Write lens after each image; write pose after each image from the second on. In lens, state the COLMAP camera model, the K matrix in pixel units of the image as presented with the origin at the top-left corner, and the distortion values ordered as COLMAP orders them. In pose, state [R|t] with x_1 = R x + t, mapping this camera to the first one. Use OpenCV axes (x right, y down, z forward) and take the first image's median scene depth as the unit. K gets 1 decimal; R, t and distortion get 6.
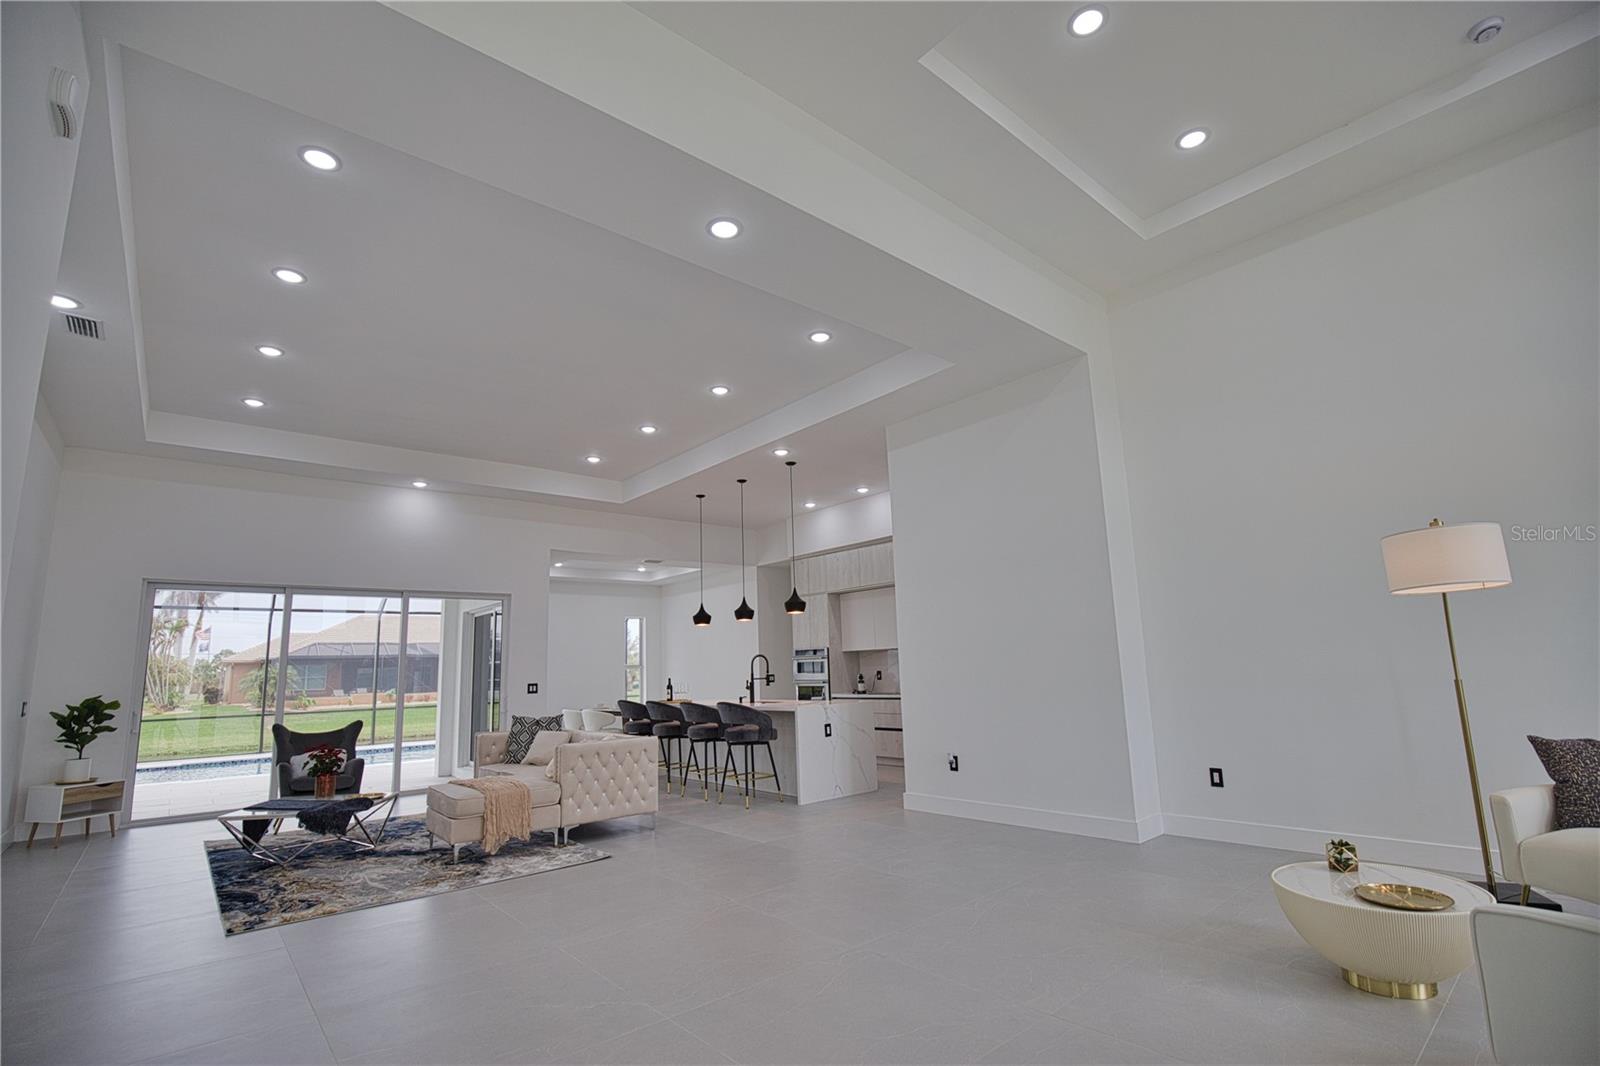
lens RADIAL K [[729.1, 0, 803.9], [0, 729.1, 544.0], [0, 0, 1]] dist [-0.039710, 0.007647]
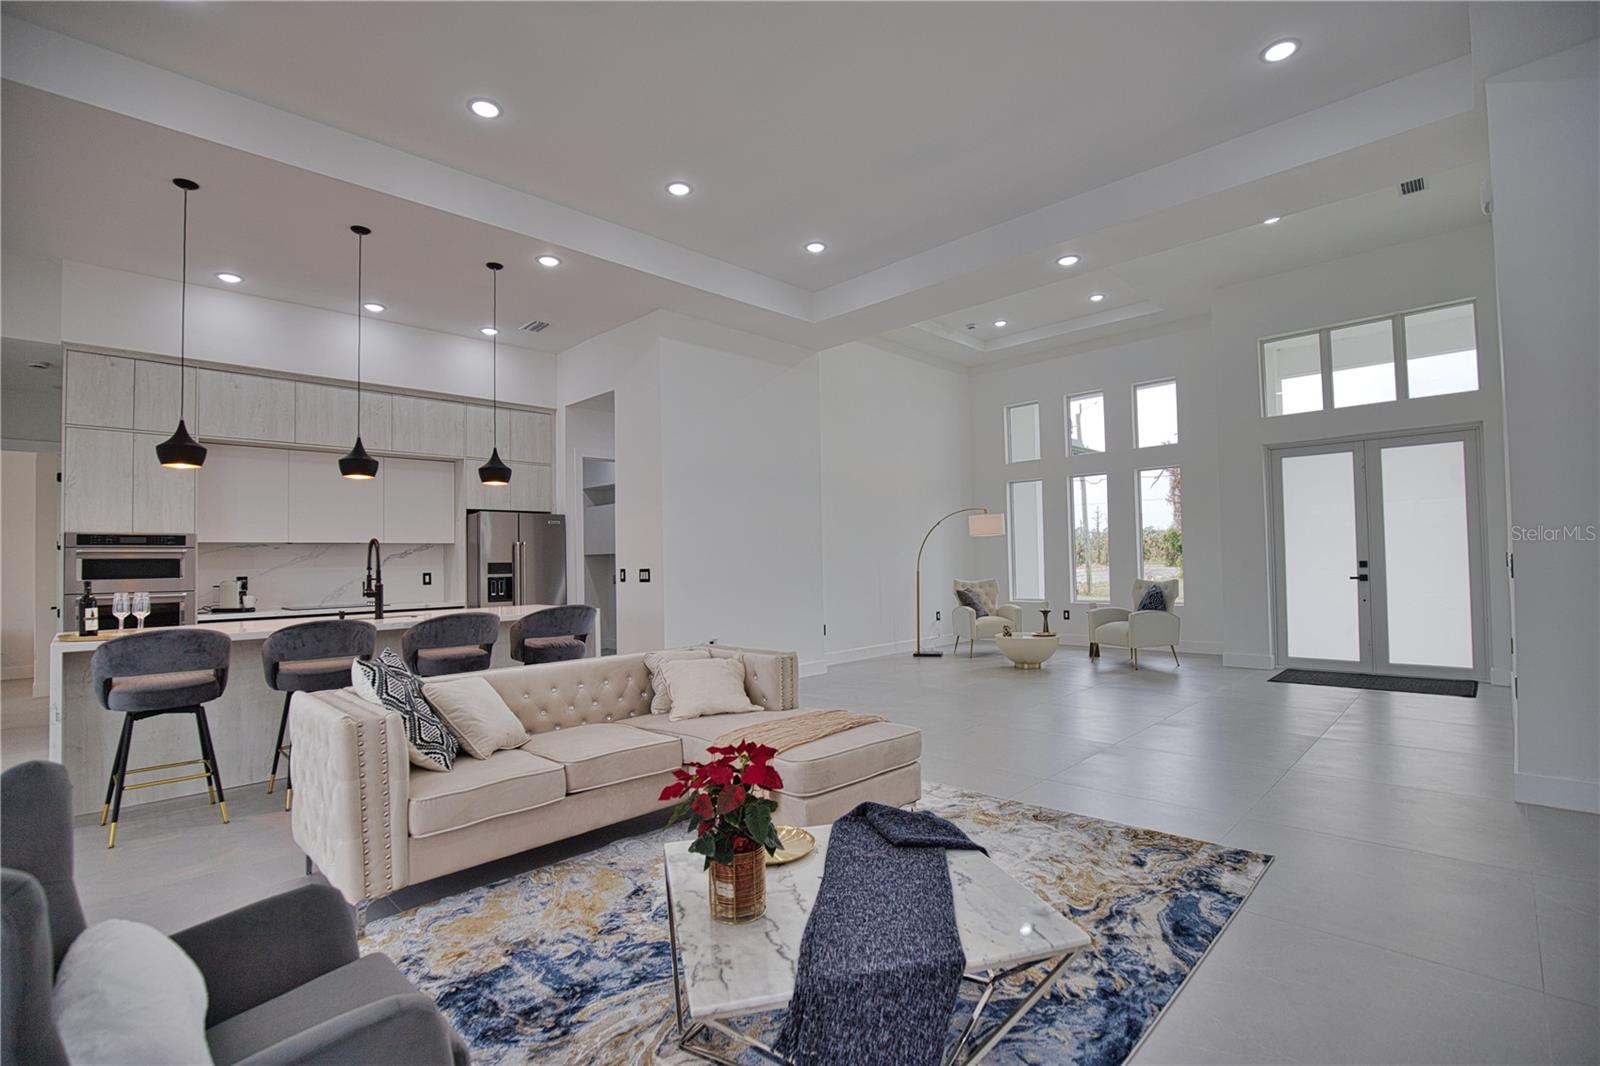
lens RADIAL K [[731.4, 0, 811.8], [0, 731.4, 552.3], [0, 0, 1]] dist [-0.022625, 0.000164]
pose [[-0.089787, 0.047455, 0.994830, -0.687897], [-0.144612, 0.987658, -0.060164, 0.147862], [-0.985406, -0.149266, -0.081816, 0.703796]]
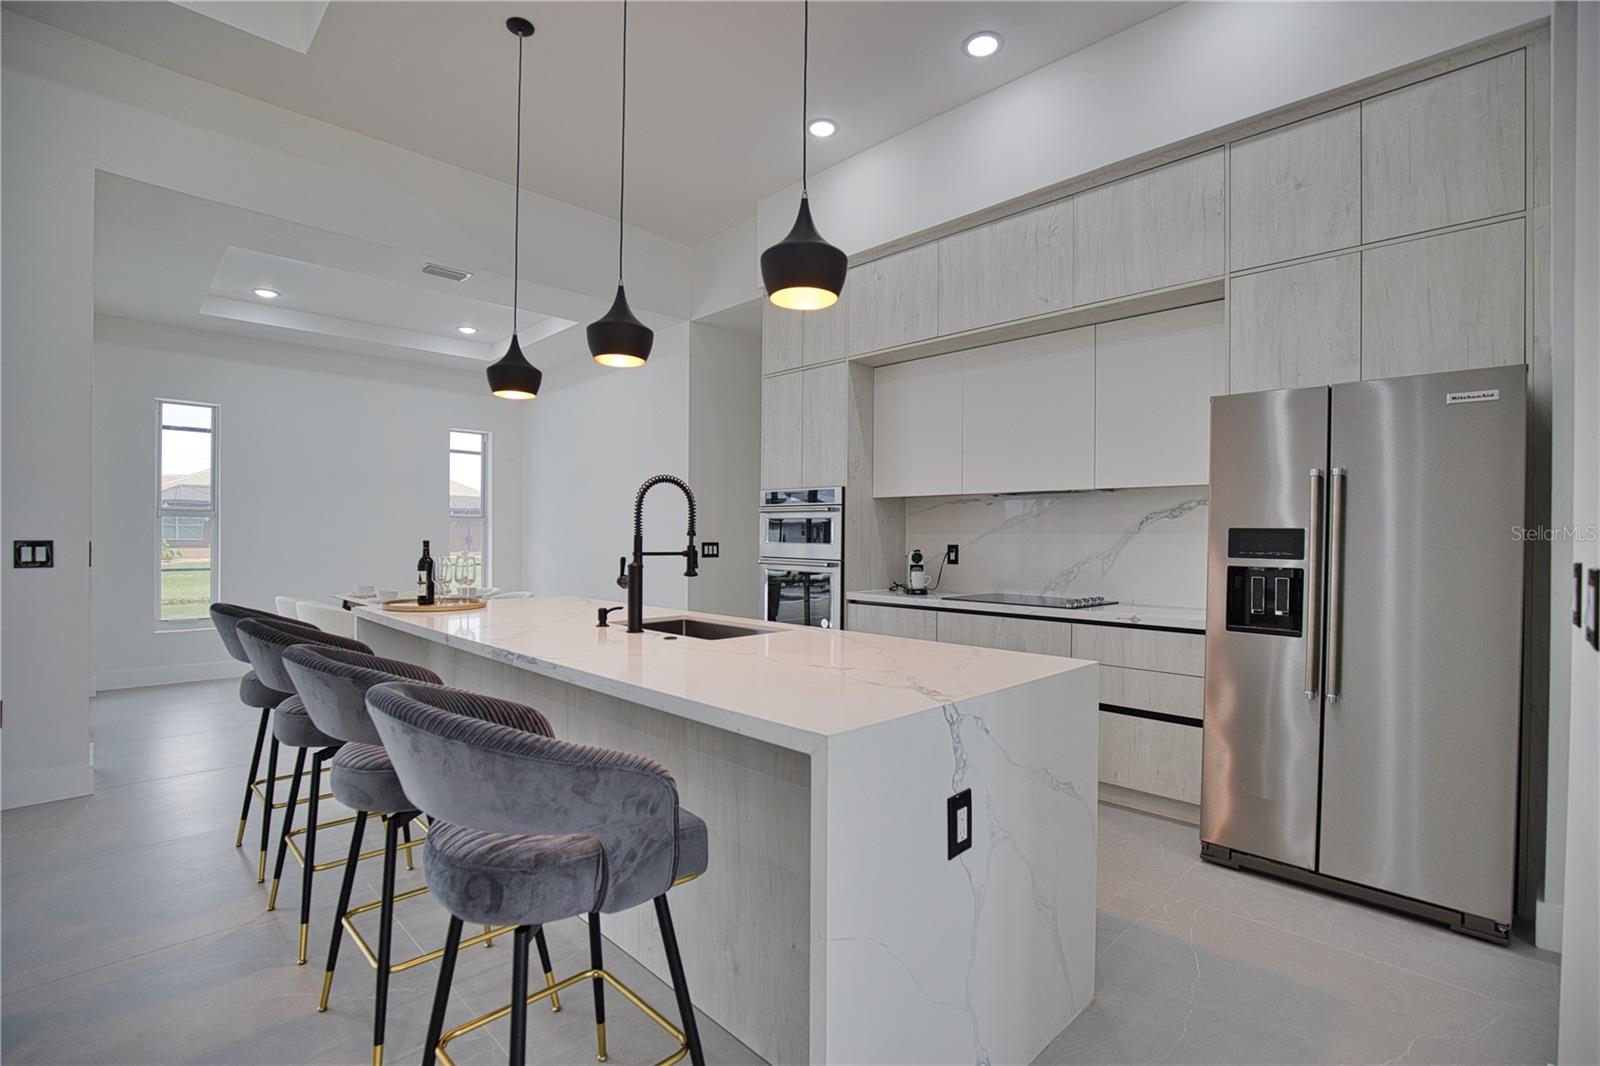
lens RADIAL K [[729.1, 0, 803.9], [0, 729.1, 544.0], [0, 0, 1]] dist [-0.039710, 0.007647]
pose [[0.996524, 0.043194, 0.071230, -0.023990], [-0.054982, 0.983409, 0.172868, 0.125124], [-0.062581, -0.176183, 0.982366, 0.697667]]
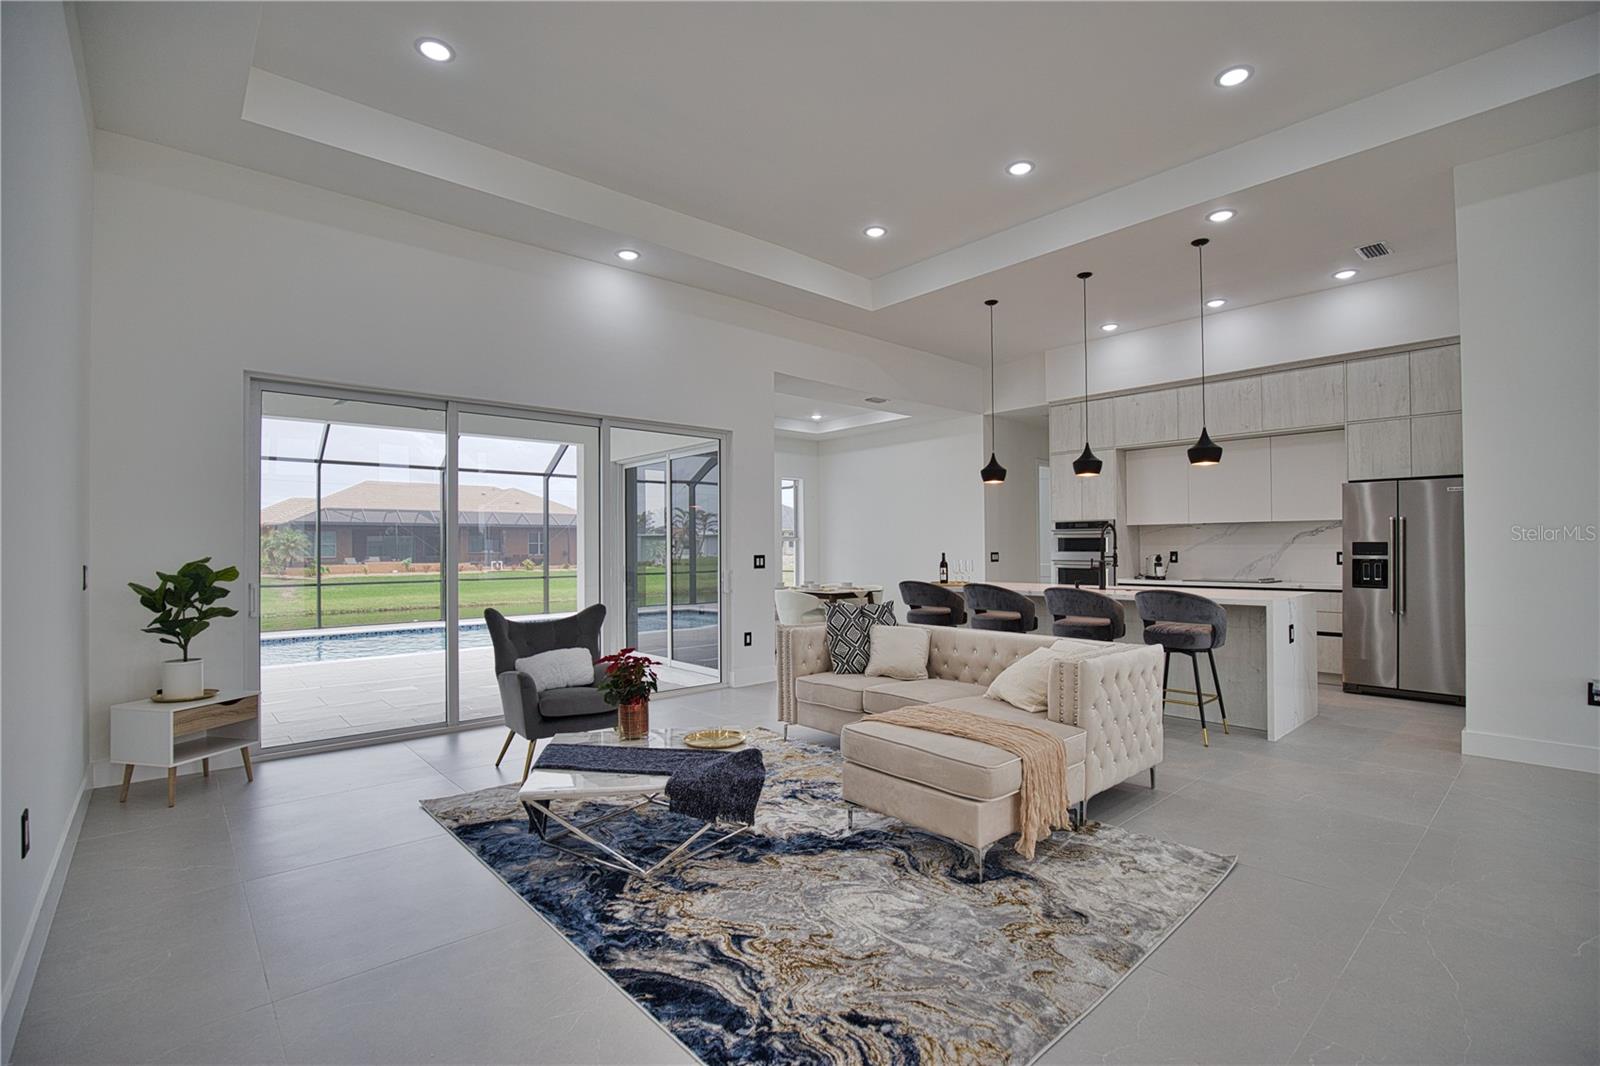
lens RADIAL K [[728.9, 0, 800.1], [0, 728.9, 541.1], [0, 0, 1]] dist [-0.032439, -0.000089]
pose [[0.999450, 0.030127, 0.013843, -0.376334], [-0.031933, 0.987005, 0.157485, 0.067042], [-0.008918, -0.157841, 0.987424, 0.299256]]
